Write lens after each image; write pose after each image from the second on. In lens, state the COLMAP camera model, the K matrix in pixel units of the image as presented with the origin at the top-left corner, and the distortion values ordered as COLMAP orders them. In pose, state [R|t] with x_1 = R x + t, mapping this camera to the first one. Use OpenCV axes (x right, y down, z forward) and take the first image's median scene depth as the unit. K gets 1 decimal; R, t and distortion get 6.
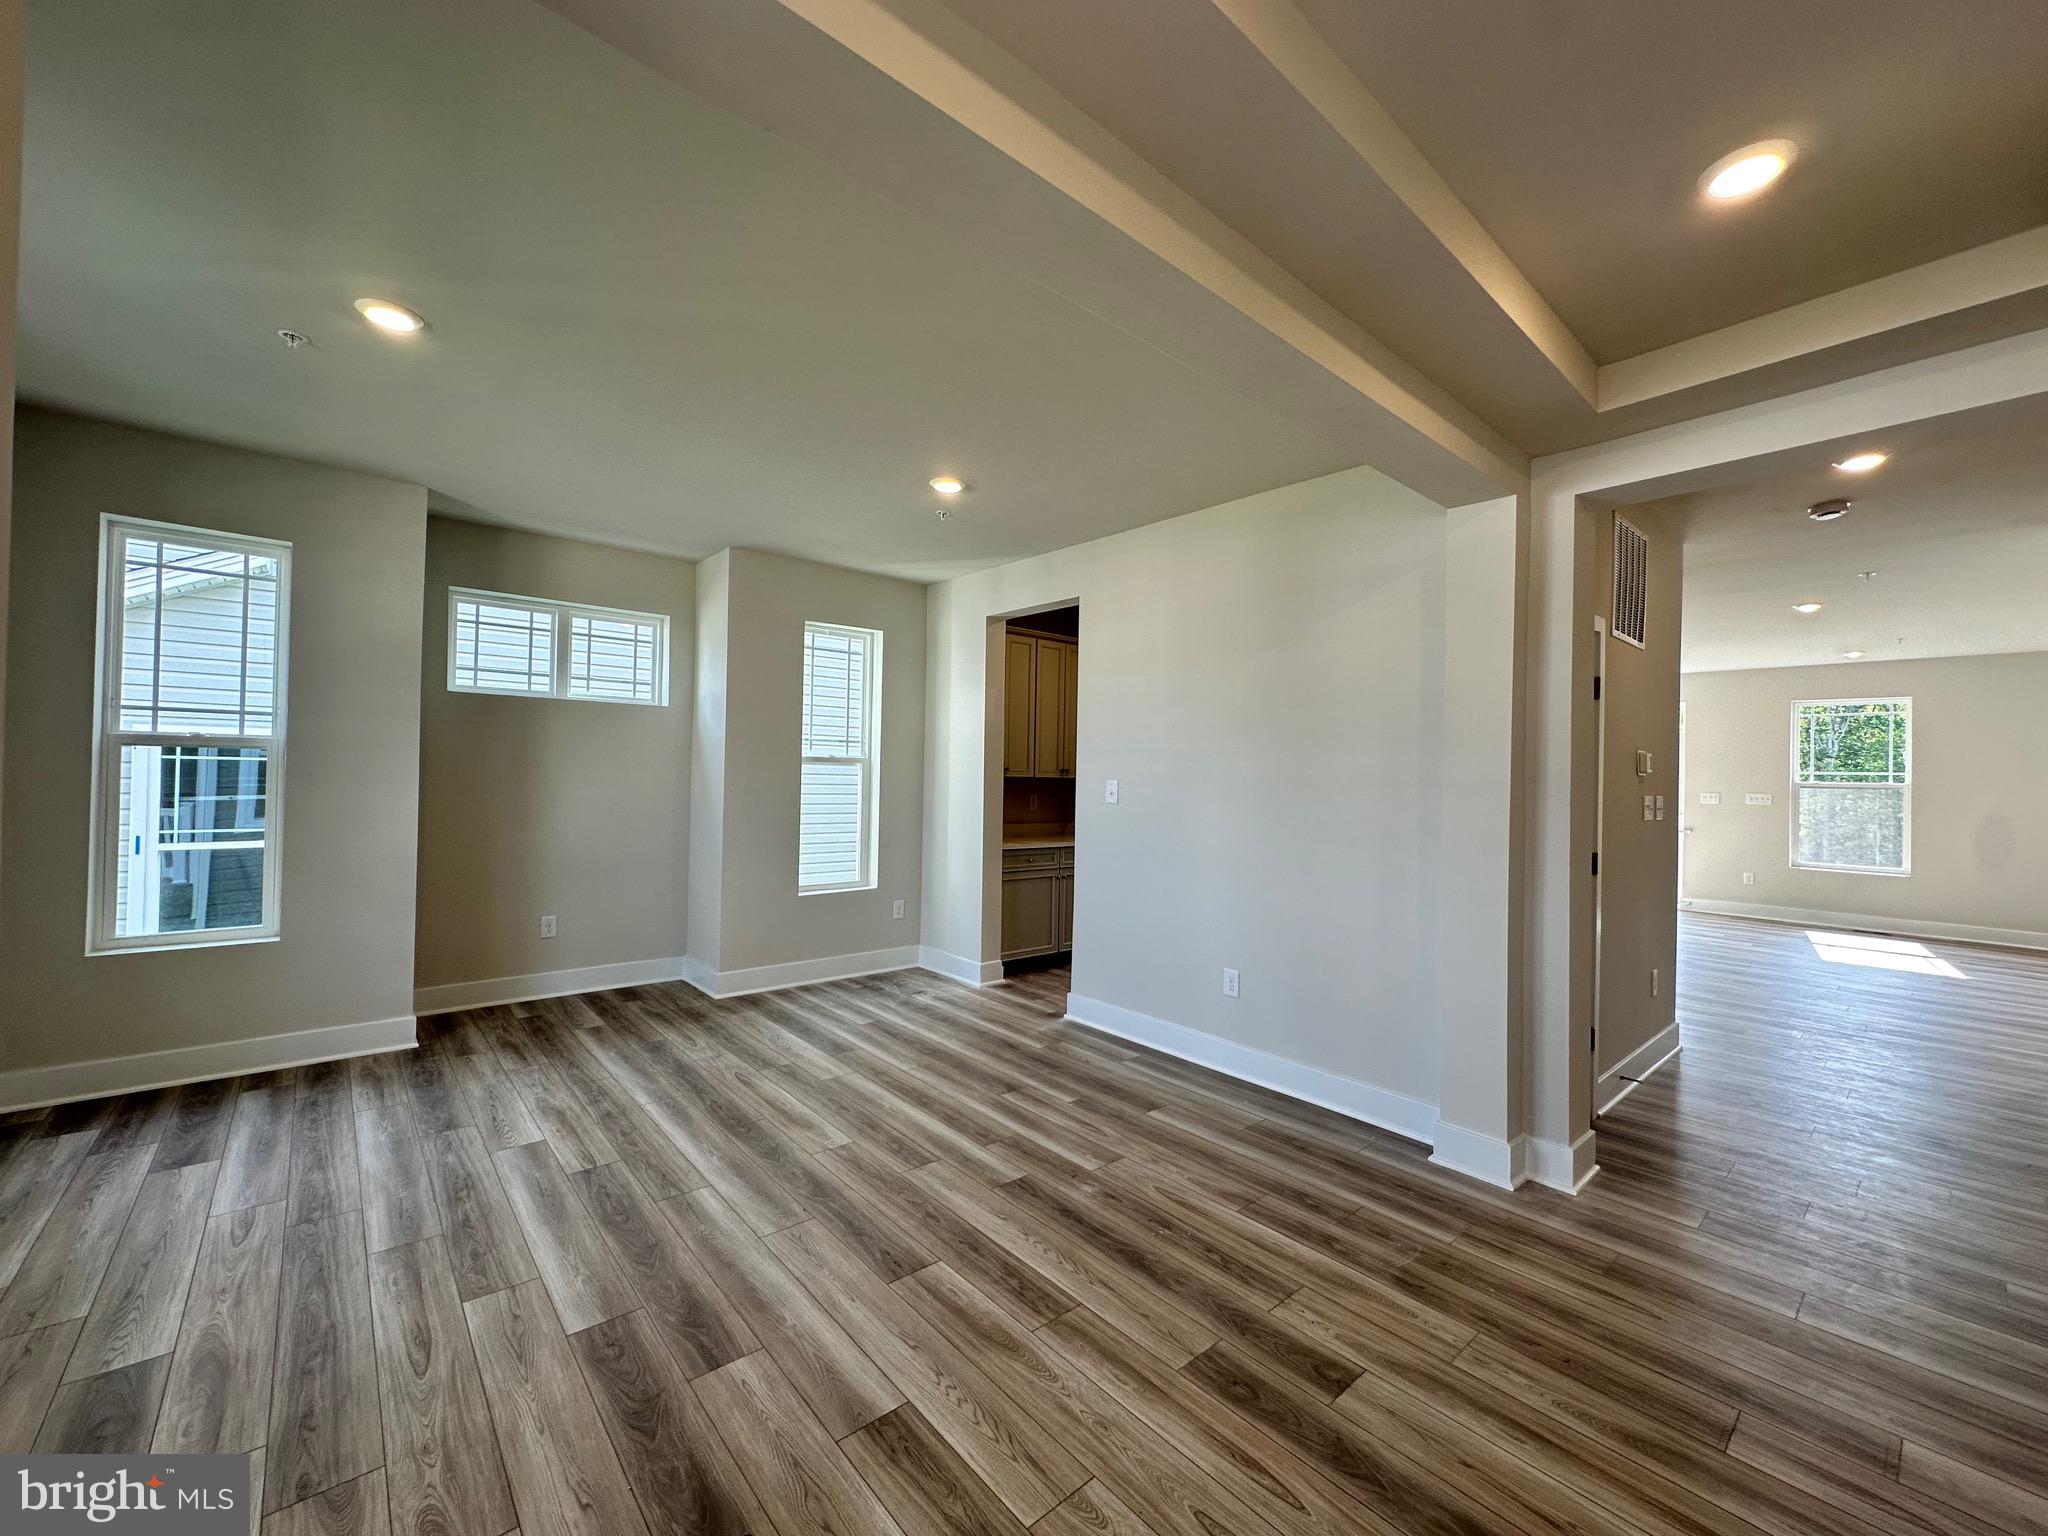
lens RADIAL K [[816.1, 0, 1036.0], [0, 816.1, 787.2], [0, 0, 1]] dist [0.000211, 0.000436]
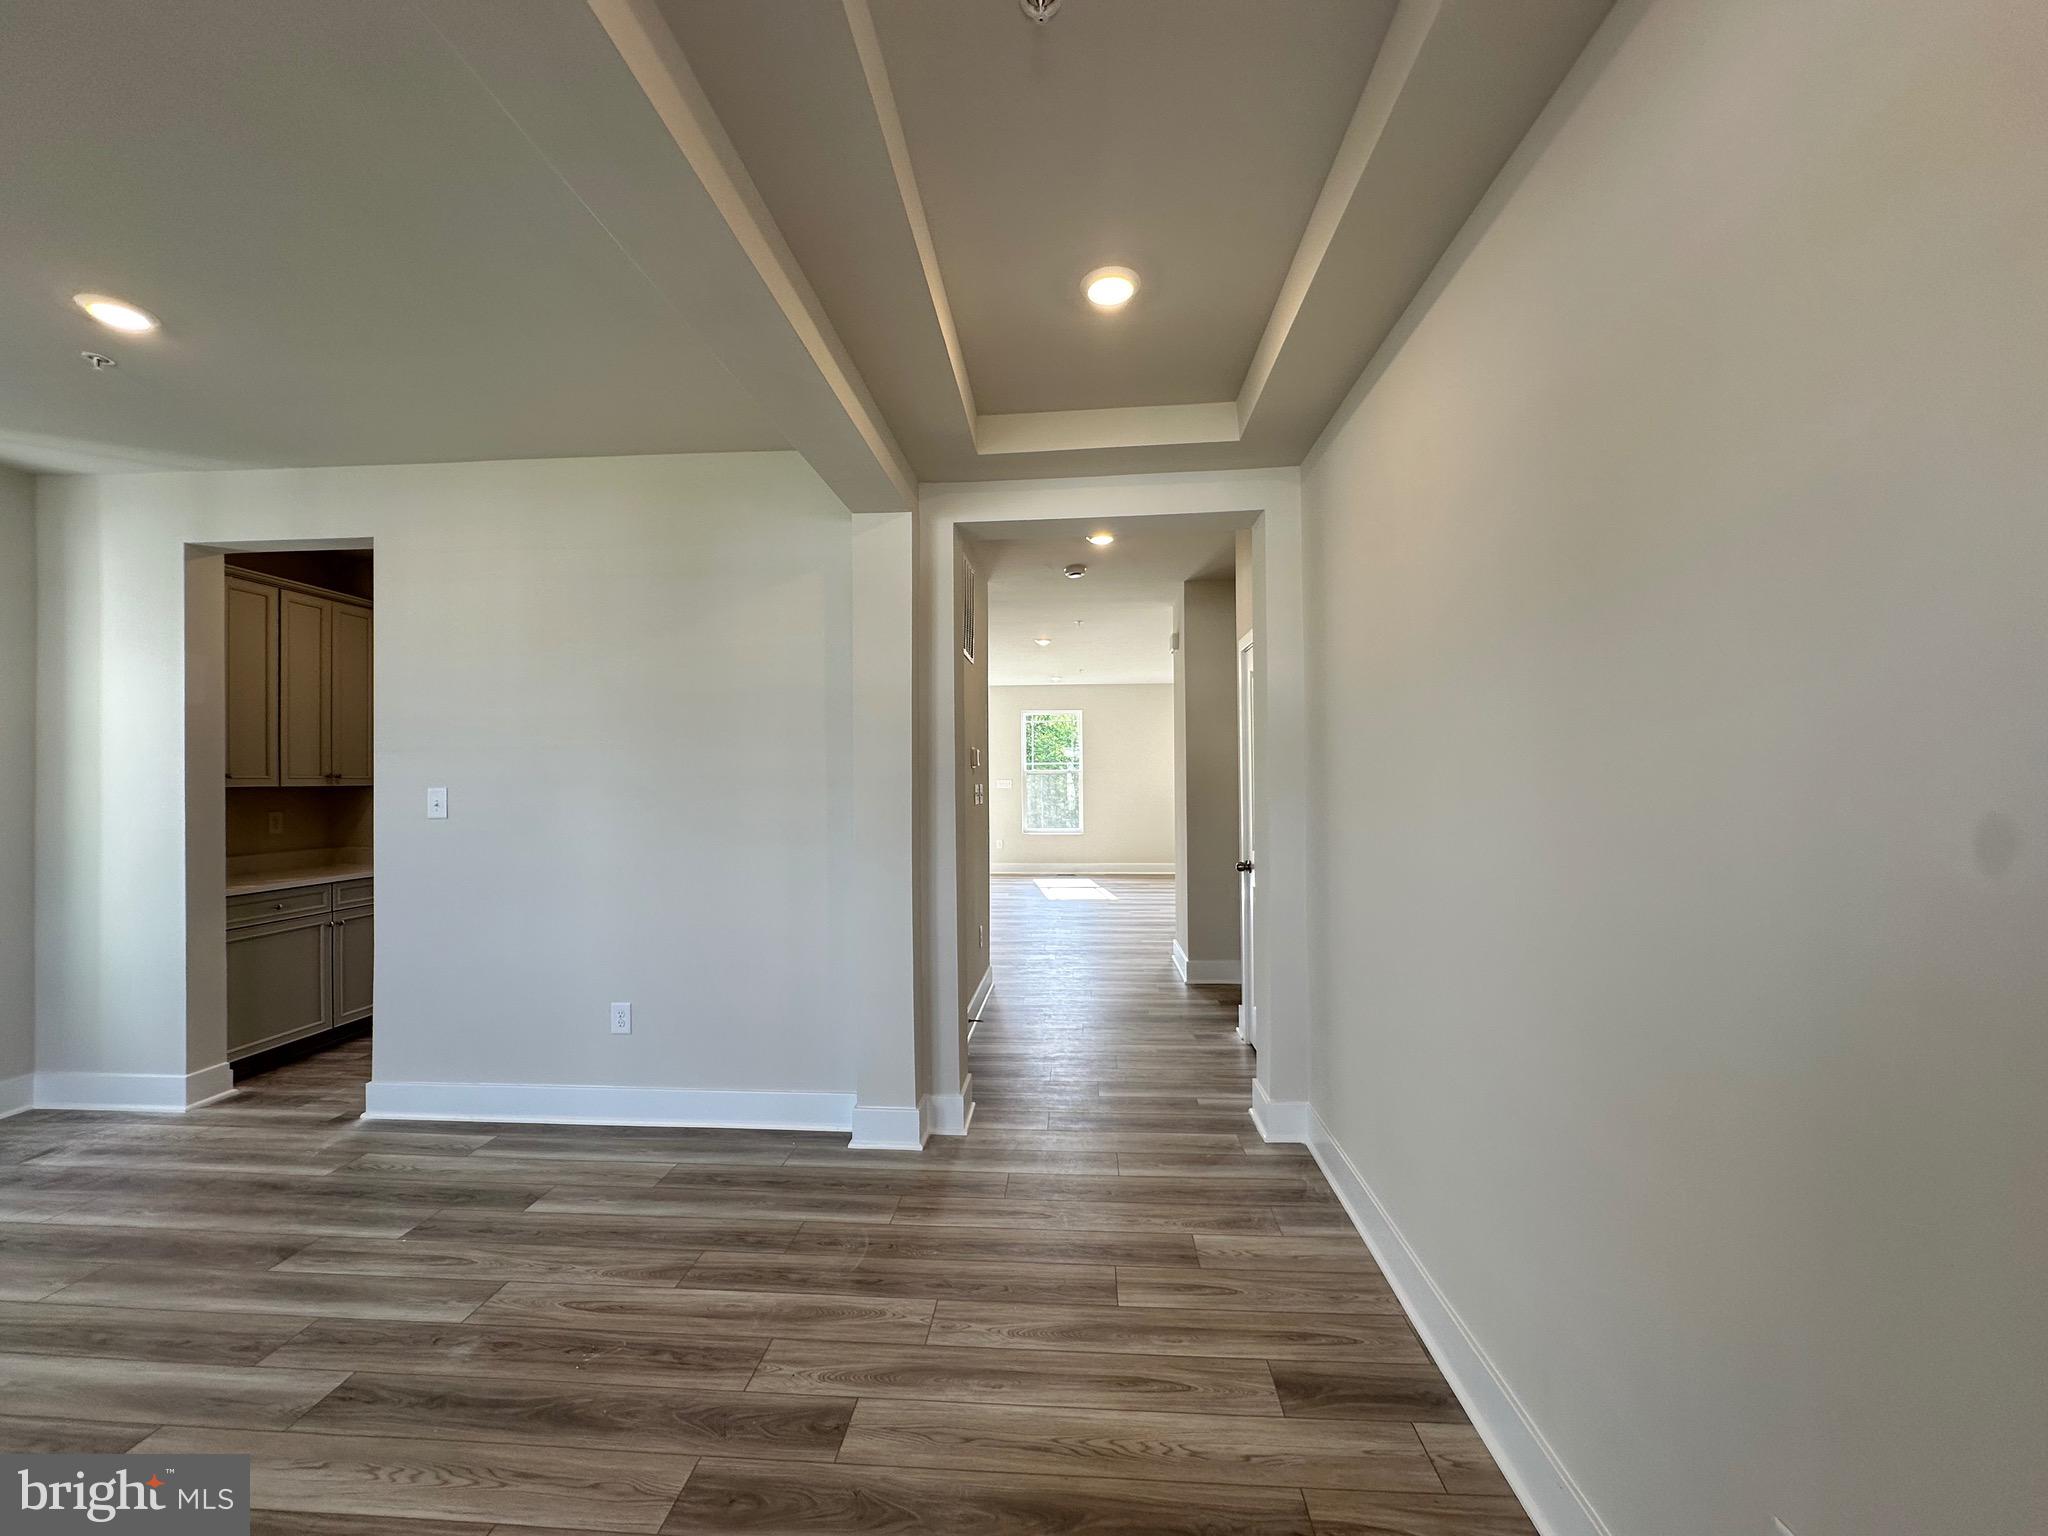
lens RADIAL K [[814.9, 0, 1017.3], [0, 814.9, 771.3], [0, 0, 1]] dist [-0.002141, 0.000494]
pose [[0.715871, -0.021726, 0.697895, -0.069954], [0.033816, 0.999422, -0.003574, -0.002531], [-0.697413, 0.026158, 0.716192, 0.114146]]
